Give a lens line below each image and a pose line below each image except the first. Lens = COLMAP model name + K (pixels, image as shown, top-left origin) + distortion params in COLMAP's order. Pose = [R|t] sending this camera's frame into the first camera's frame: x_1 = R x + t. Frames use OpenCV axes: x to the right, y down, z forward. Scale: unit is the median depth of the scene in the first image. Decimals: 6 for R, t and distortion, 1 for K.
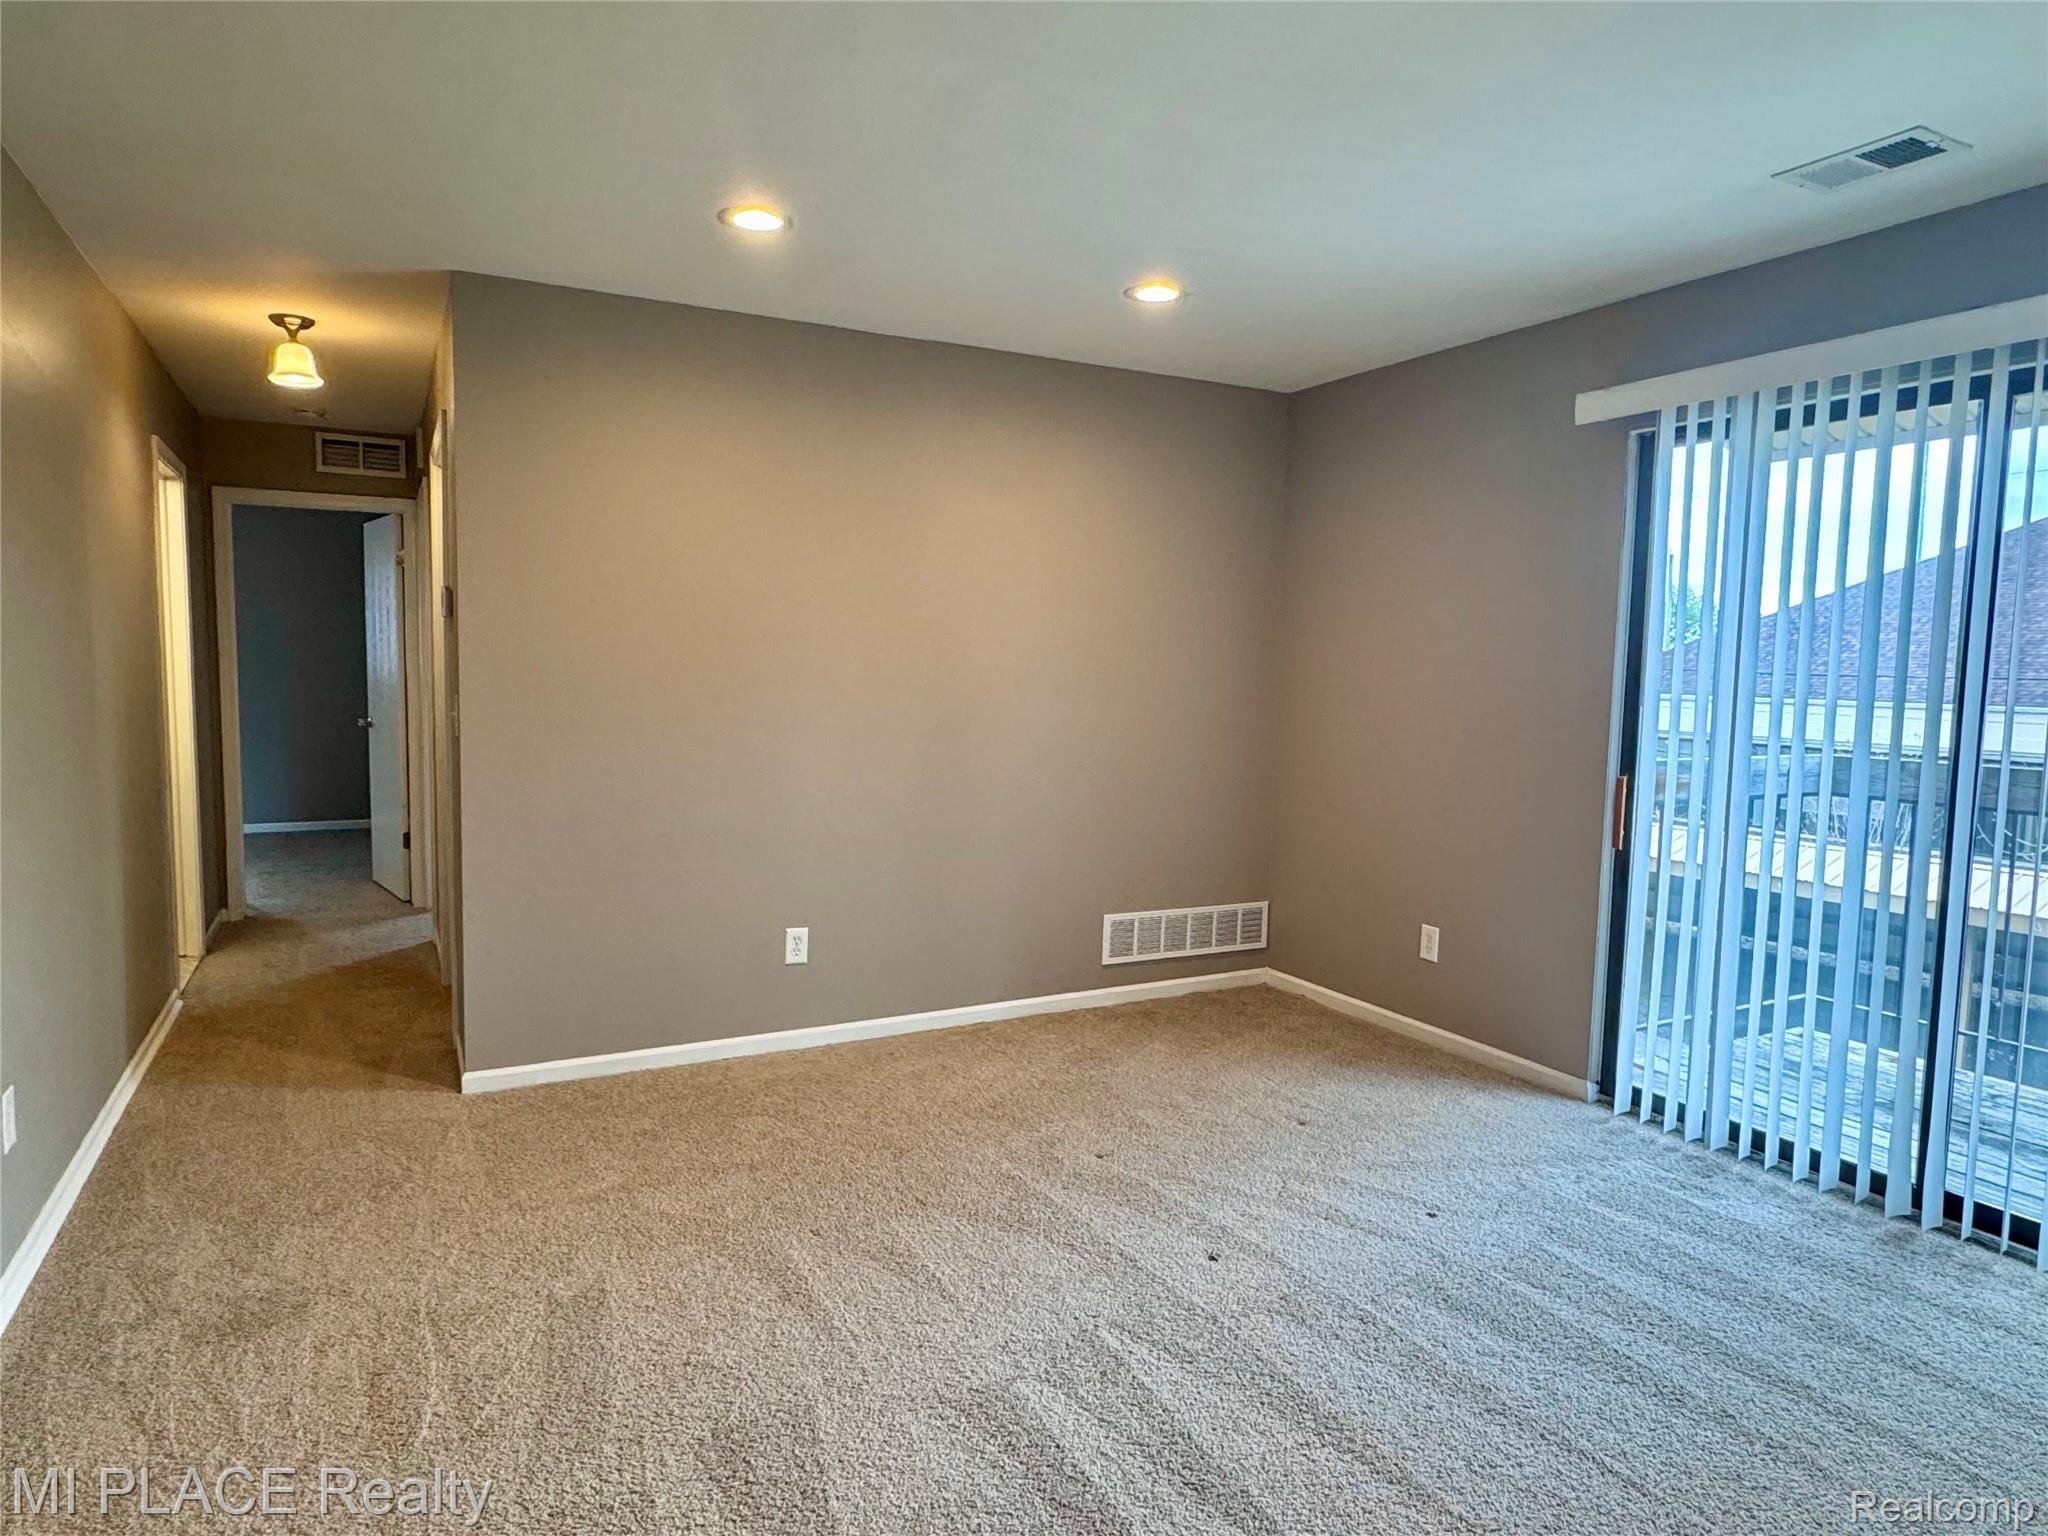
lens RADIAL K [[1240.2, 0, 1024.0], [0, 1240.2, 768.0], [0, 0, 1]] dist [0.005216, 0.000731]
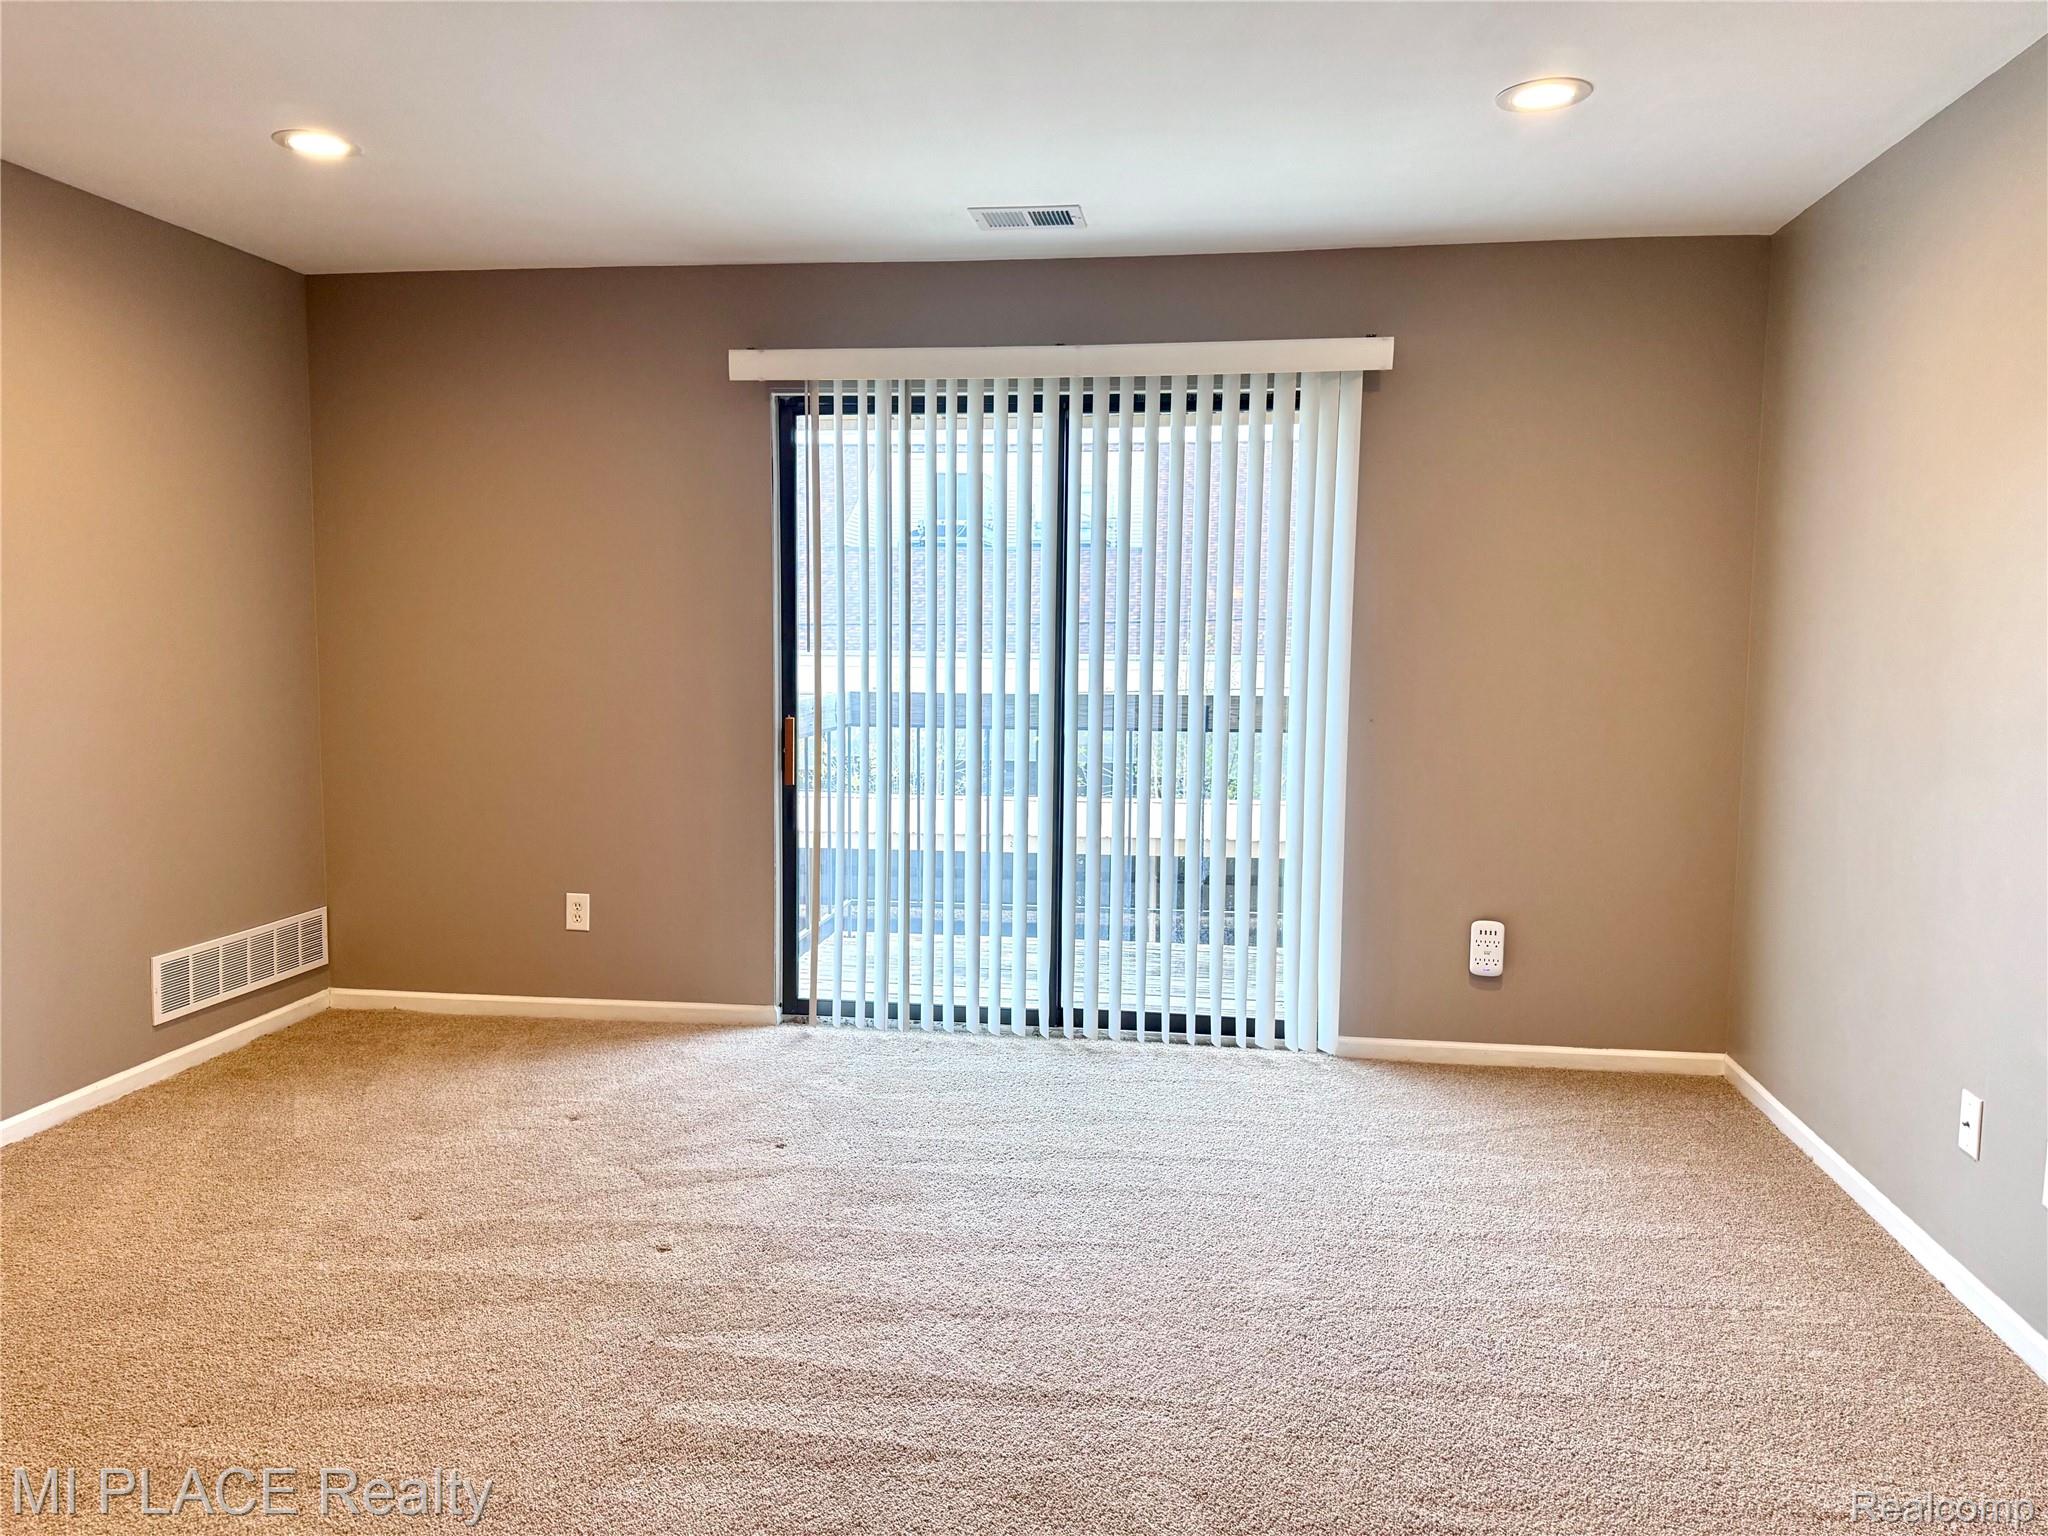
lens RADIAL K [[1448.3, 0, 1024.0], [0, 1448.3, 768.0], [0, 0, 1]] dist [0.097630, -0.143412]
pose [[0.590358, -0.092443, 0.801831, -0.372092], [0.072384, 0.995480, 0.061475, -0.010656], [-0.803890, 0.021748, 0.594381, 0.078257]]
